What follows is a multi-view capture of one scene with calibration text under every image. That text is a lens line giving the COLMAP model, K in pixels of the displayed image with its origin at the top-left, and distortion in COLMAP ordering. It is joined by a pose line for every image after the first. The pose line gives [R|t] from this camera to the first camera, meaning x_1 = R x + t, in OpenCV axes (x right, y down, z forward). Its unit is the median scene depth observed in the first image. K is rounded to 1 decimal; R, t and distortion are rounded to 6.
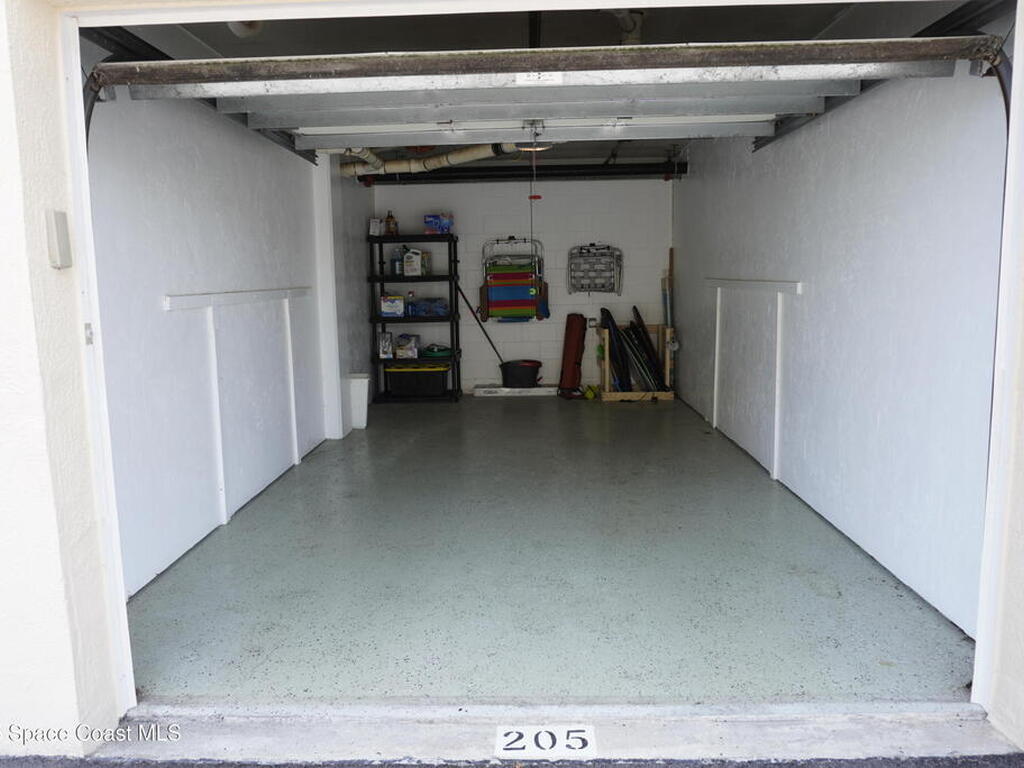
lens RADIAL K [[771.1, 0, 511.6], [0, 771.1, 383.2], [0, 0, 1]] dist [-0.046419, 0.032869]
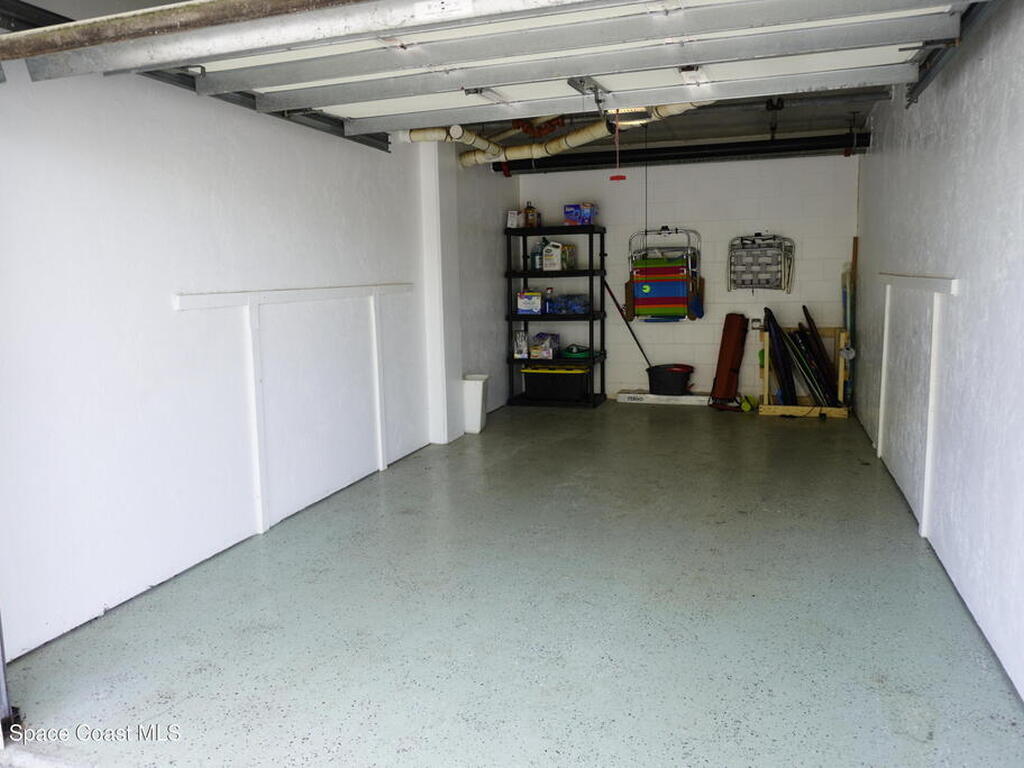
lens RADIAL K [[771.1, 0, 507.3], [0, 771.1, 382.8], [0, 0, 1]] dist [-0.046419, 0.032869]
pose [[0.955453, 0.038121, -0.292670, 0.104296], [-0.035874, 0.999271, 0.013042, -0.014681], [0.292954, -0.001962, 0.956125, 0.097403]]
